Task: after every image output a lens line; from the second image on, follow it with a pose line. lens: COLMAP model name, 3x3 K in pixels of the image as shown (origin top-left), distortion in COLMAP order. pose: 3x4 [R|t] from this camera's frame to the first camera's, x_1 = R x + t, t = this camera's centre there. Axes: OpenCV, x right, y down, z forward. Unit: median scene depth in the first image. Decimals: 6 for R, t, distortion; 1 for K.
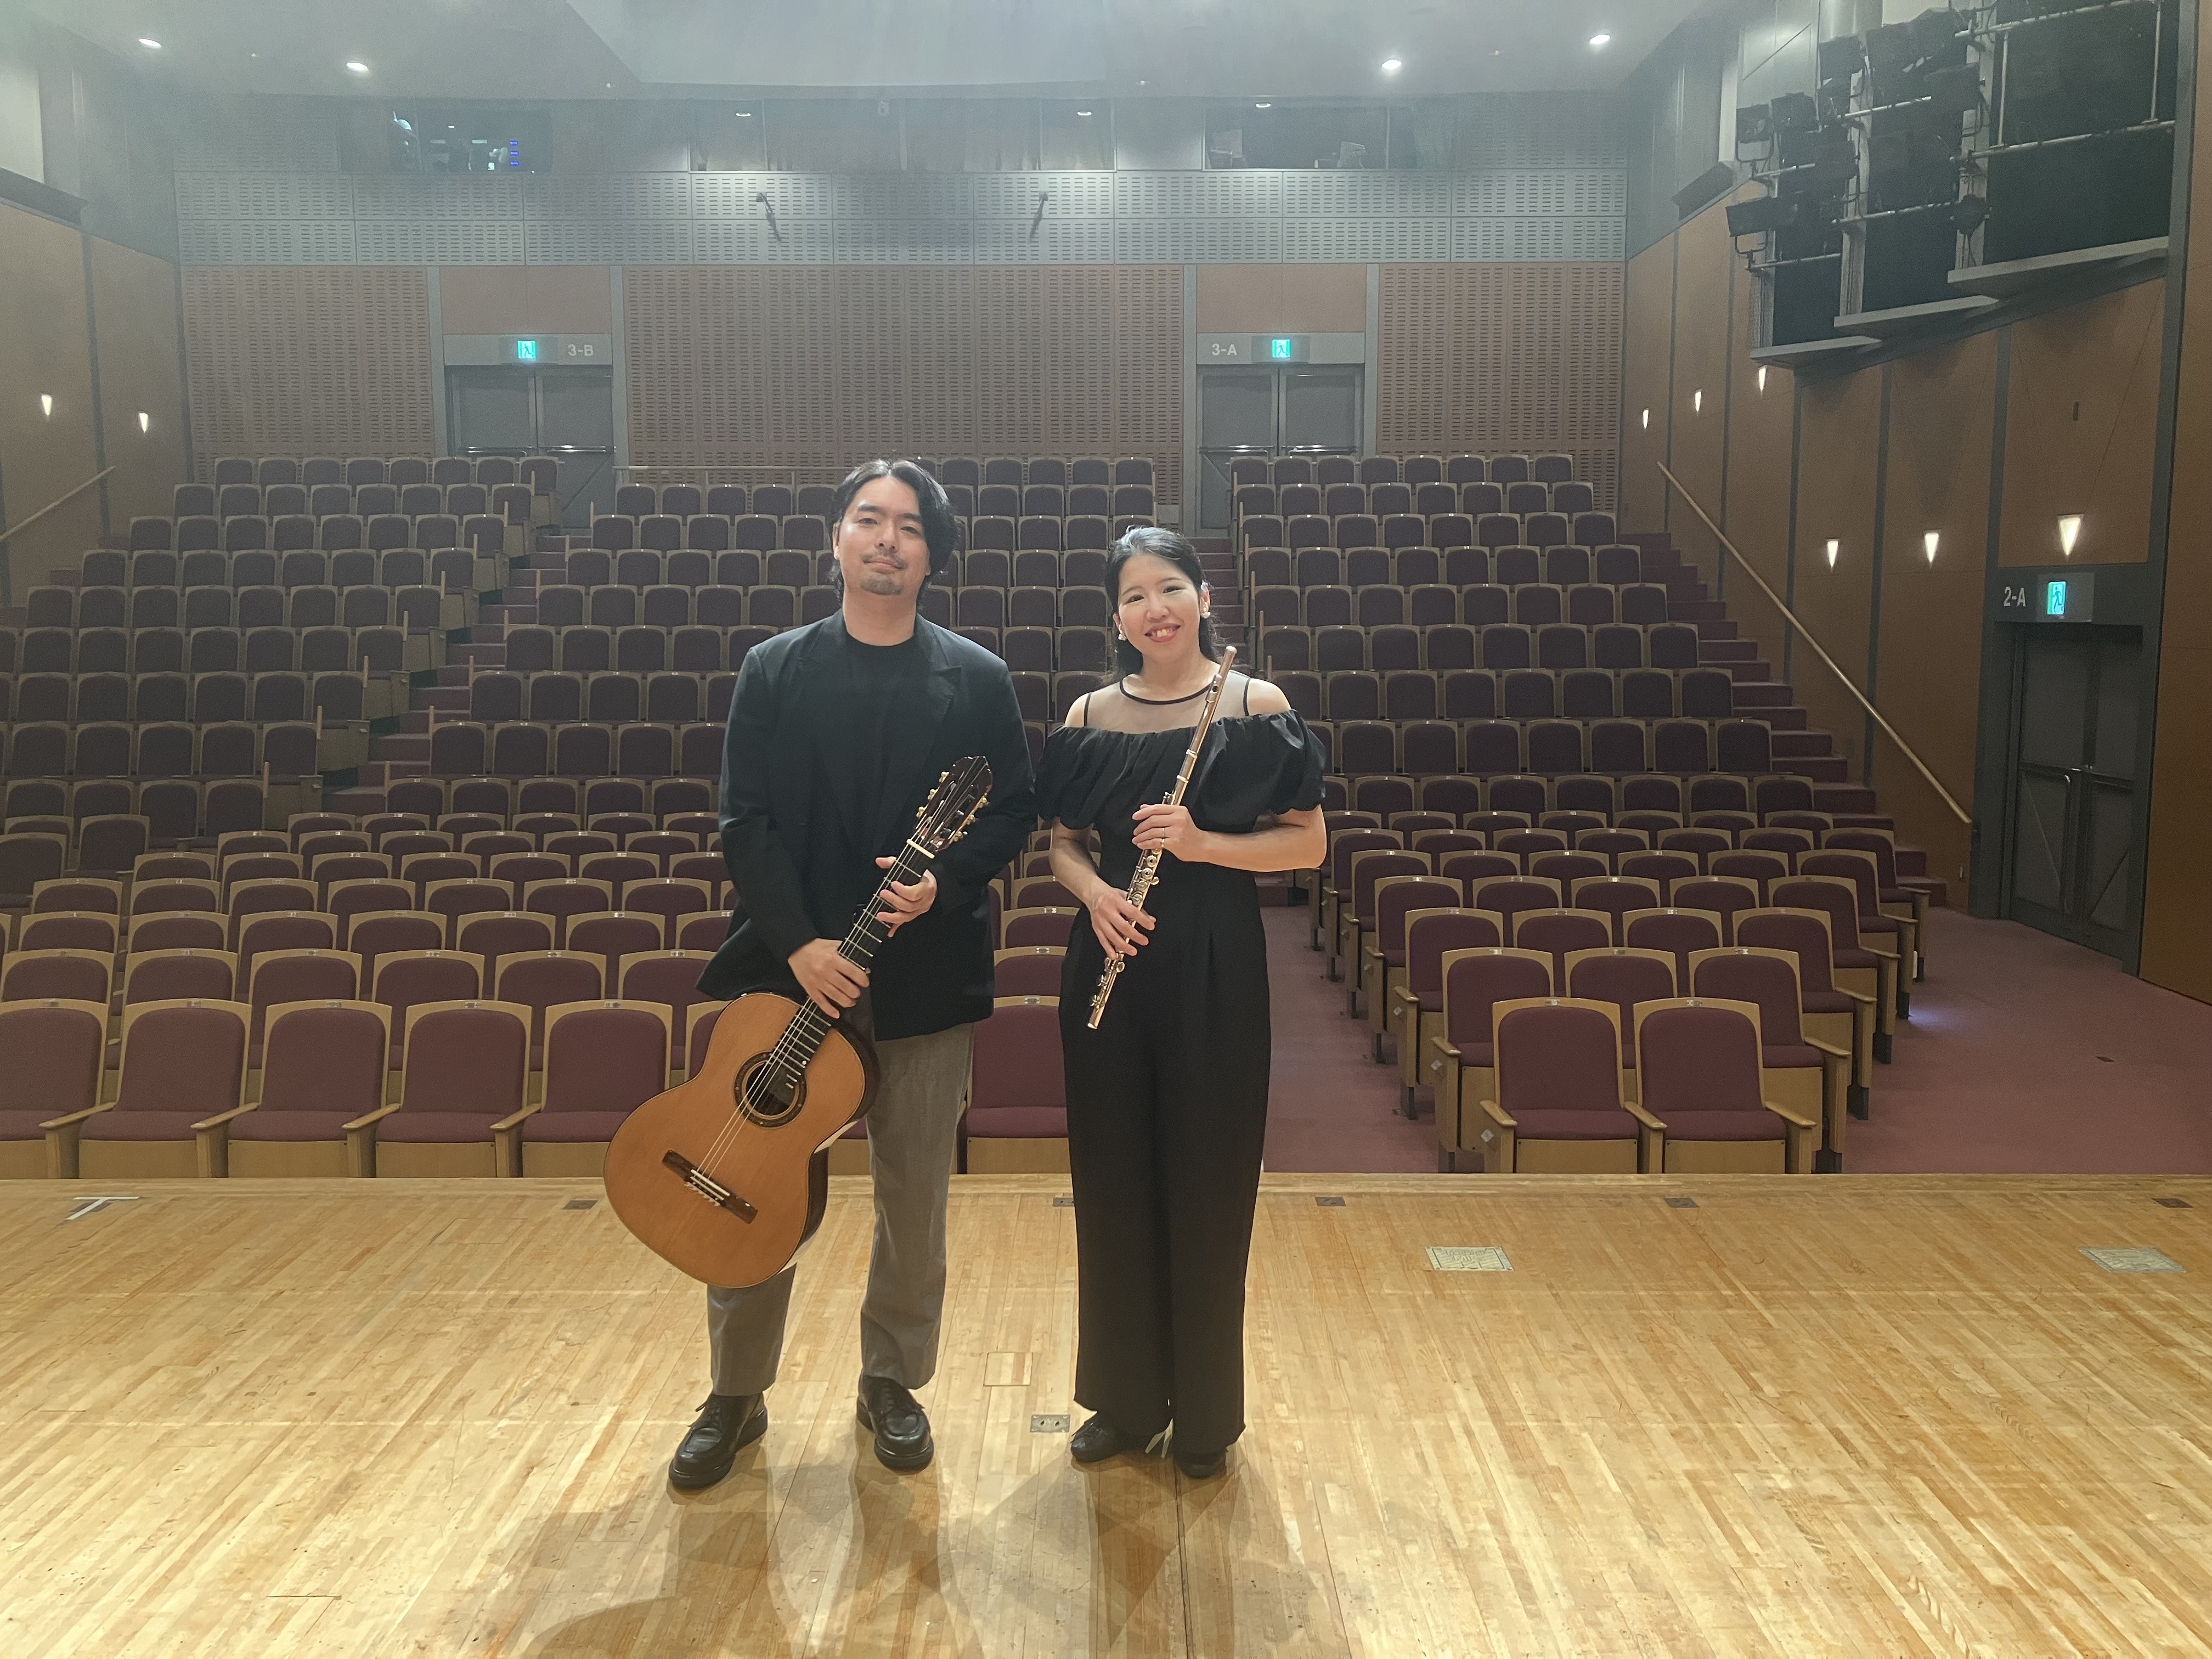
lens RADIAL K [[1803.7, 0, 1113.6], [0, 1803.7, 812.9], [0, 0, 1]] dist [0.018766, -0.006781]
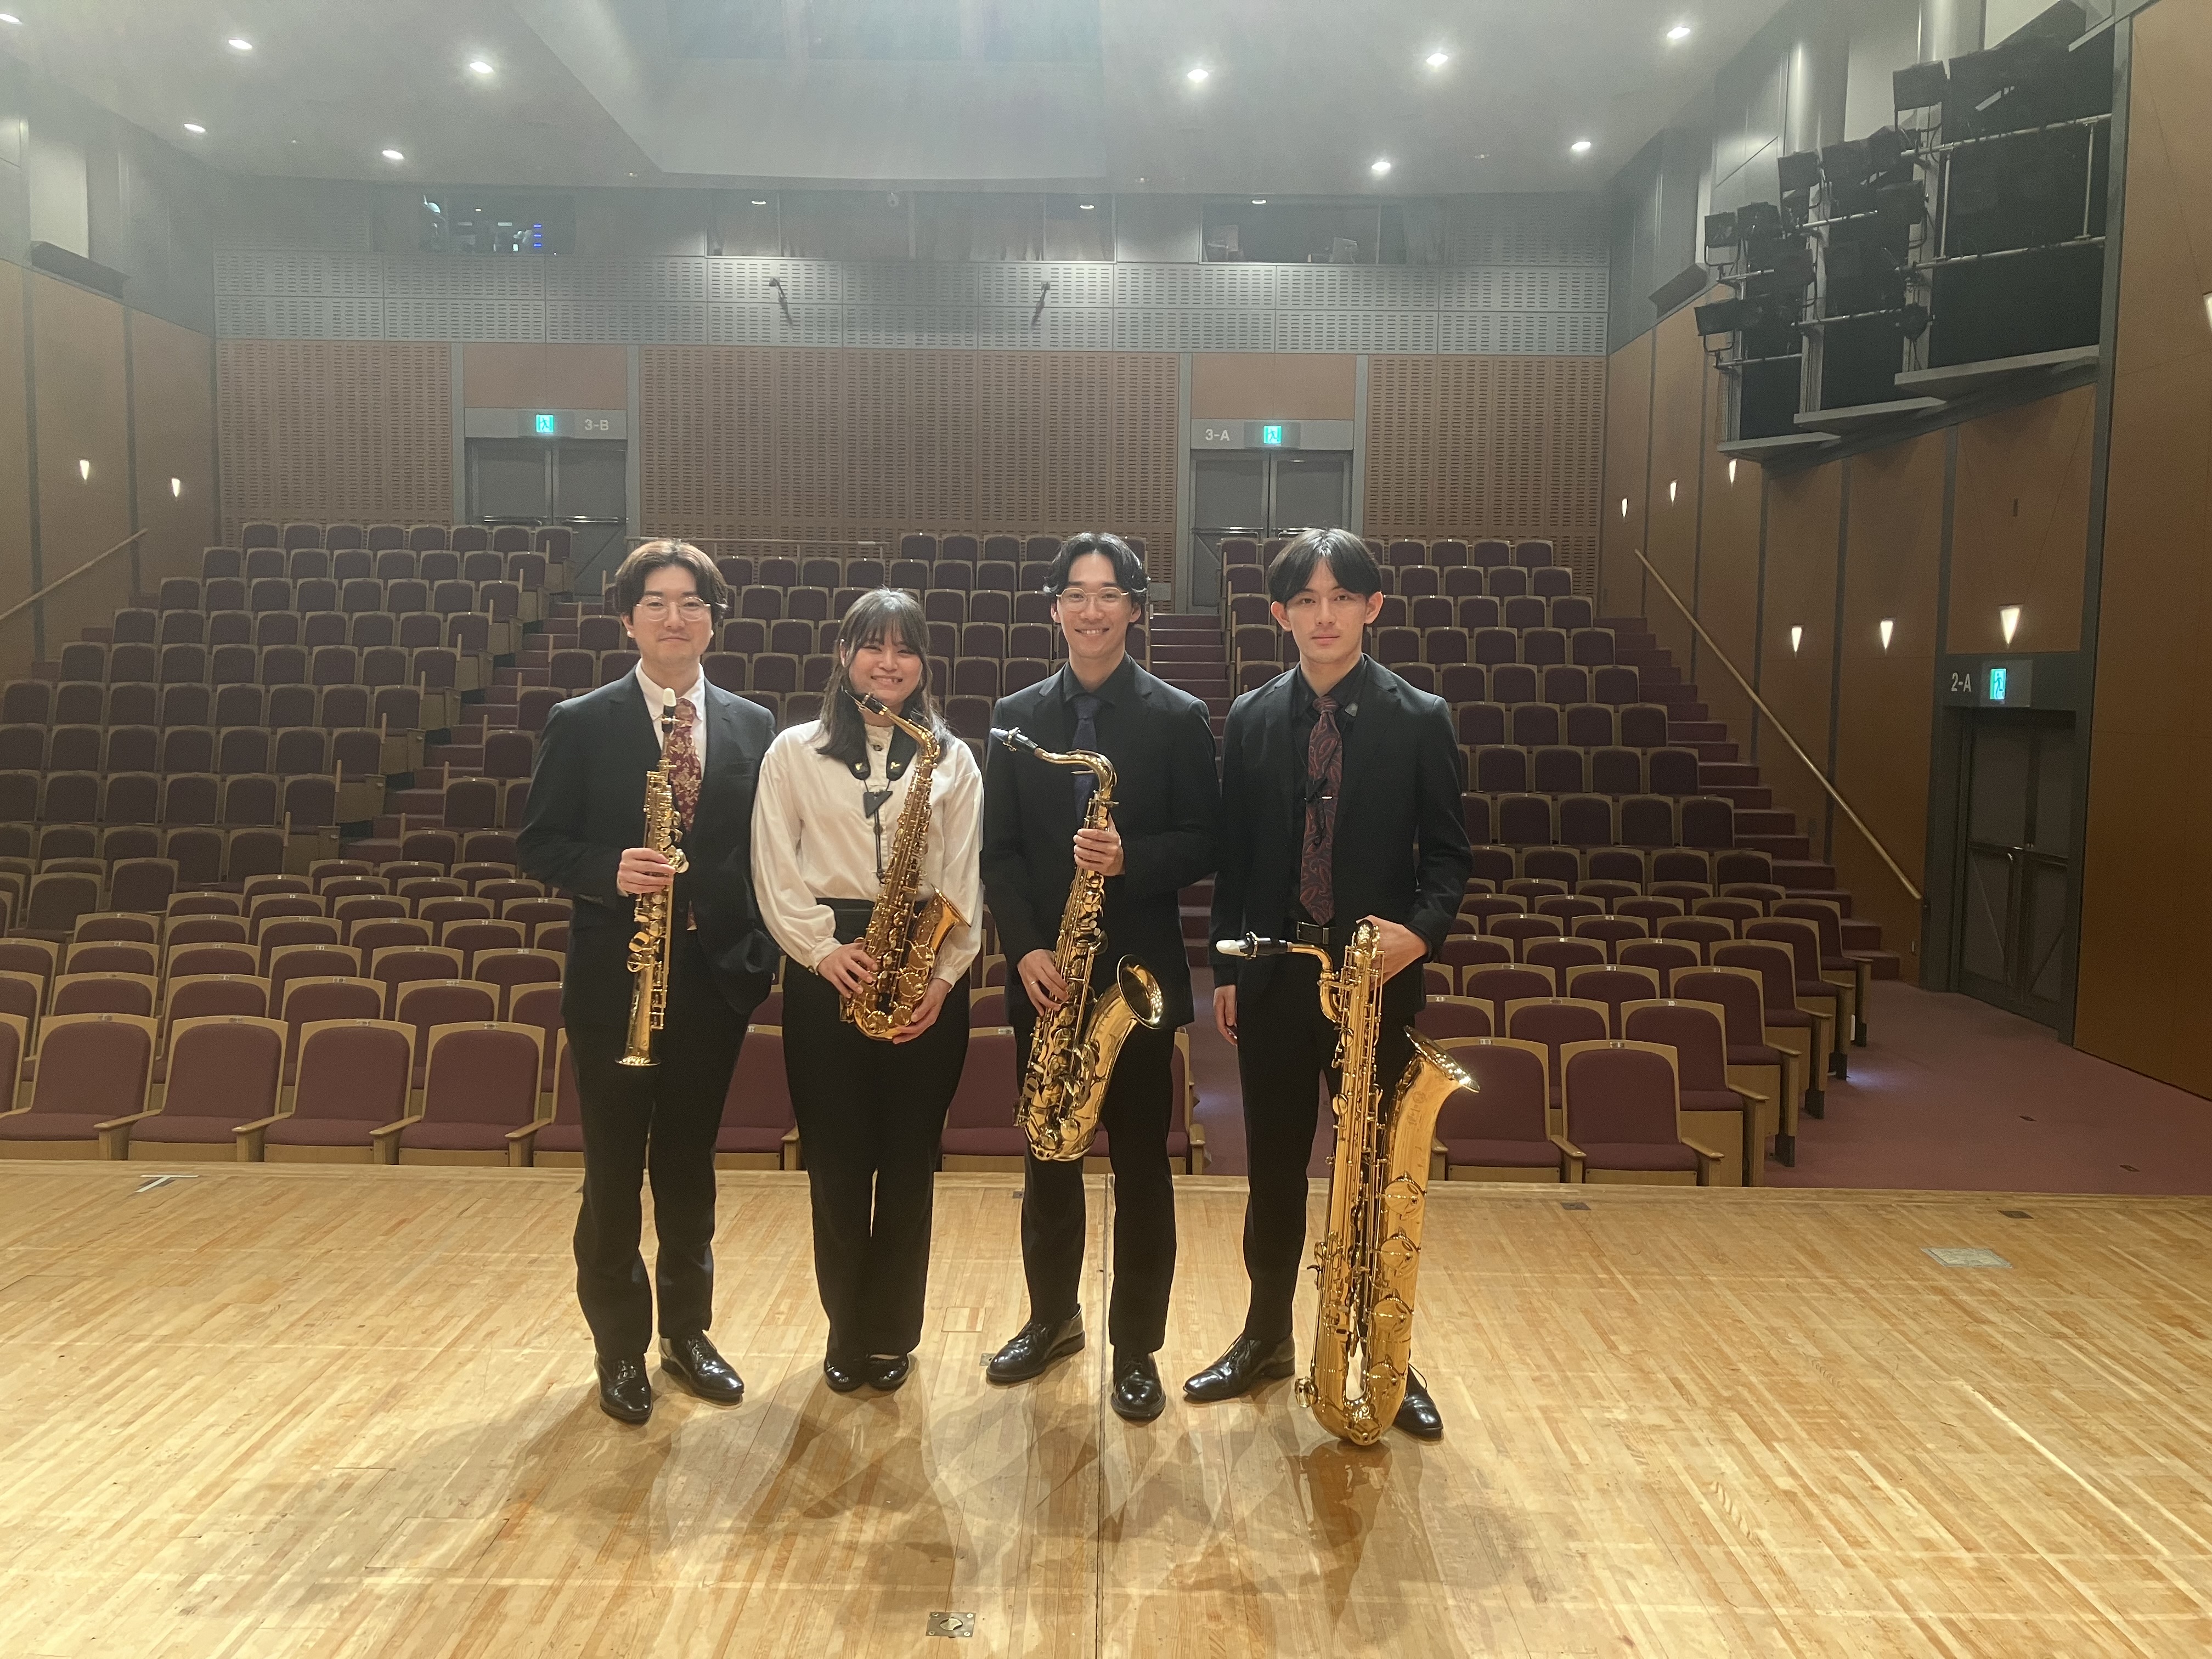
lens RADIAL K [[1803.7, 0, 1098.6], [0, 1803.7, 826.8], [0, 0, 1]] dist [0.018766, -0.006781]
pose [[0.999812, 0.017798, -0.007636, 0.007460], [-0.018054, 0.999227, -0.034923, 0.007972], [0.007008, 0.035055, 0.999361, -0.038697]]
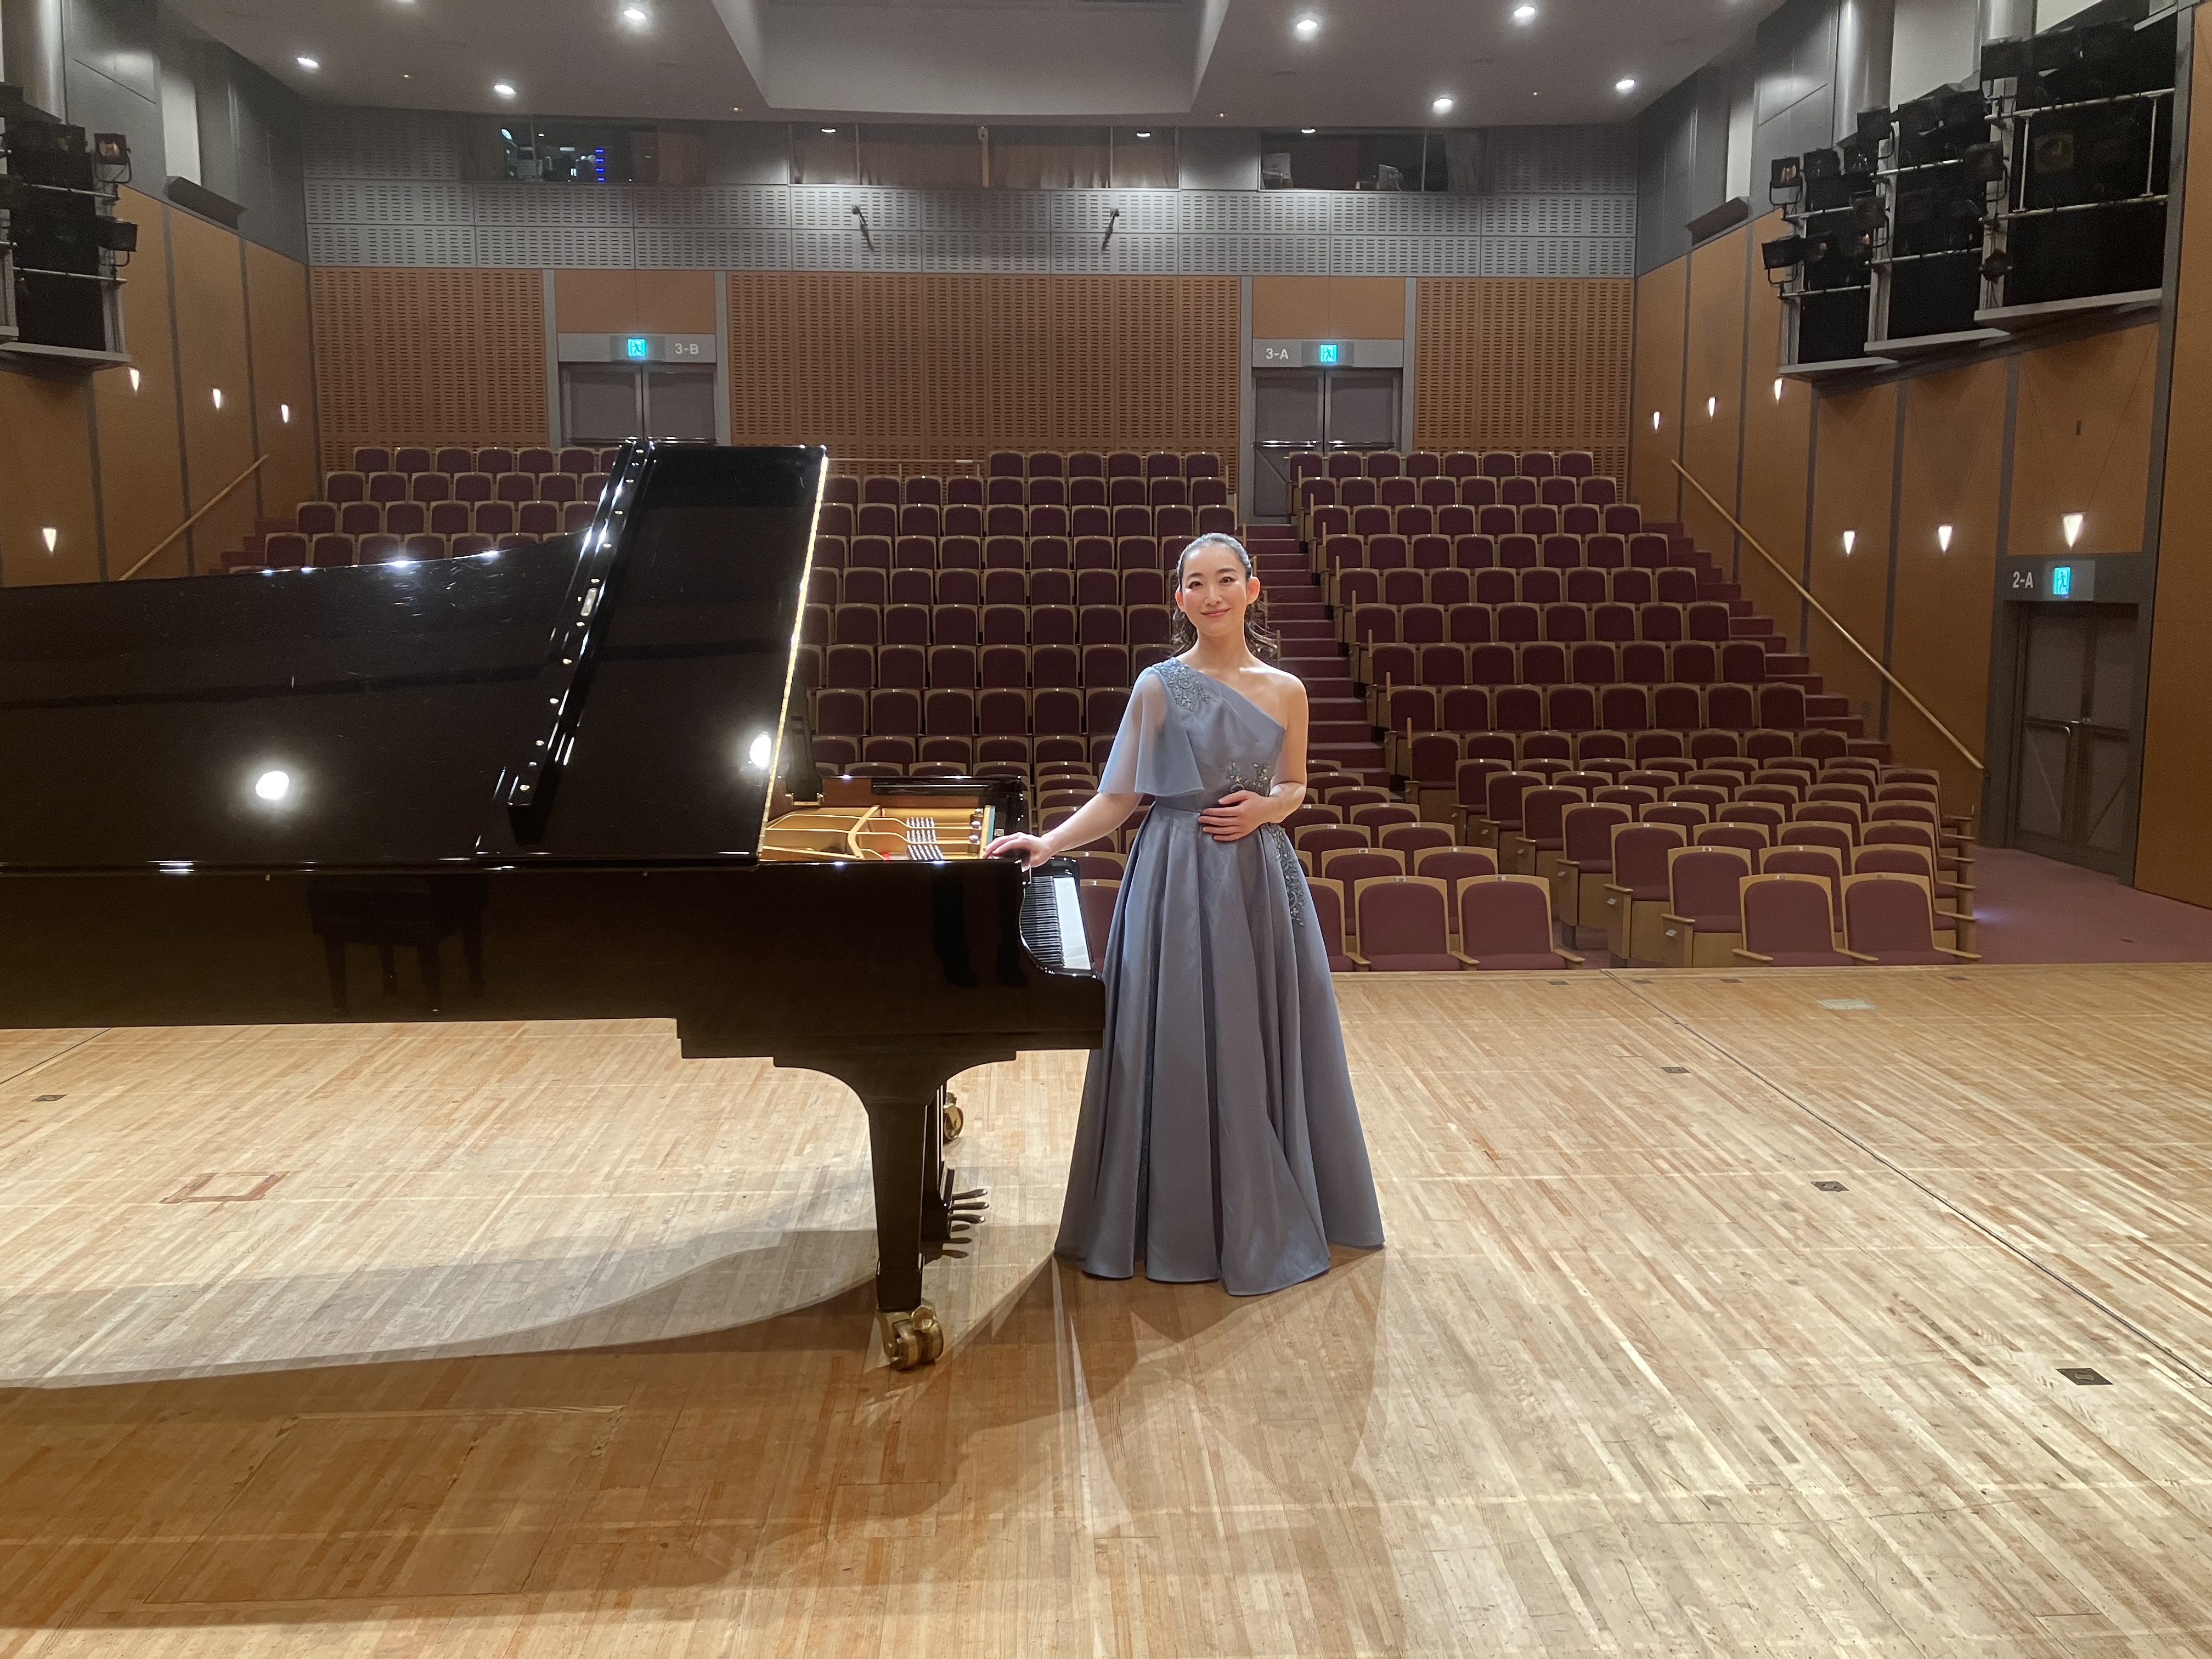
lens RADIAL K [[1803.7, 0, 1115.8], [0, 1803.7, 816.7], [0, 0, 1]] dist [0.018766, -0.006781]
pose [[0.998487, -0.004685, 0.054792, -0.146932], [0.003986, 0.999909, 0.012864, 0.017358], [-0.054848, -0.012626, 0.998415, -0.148572]]
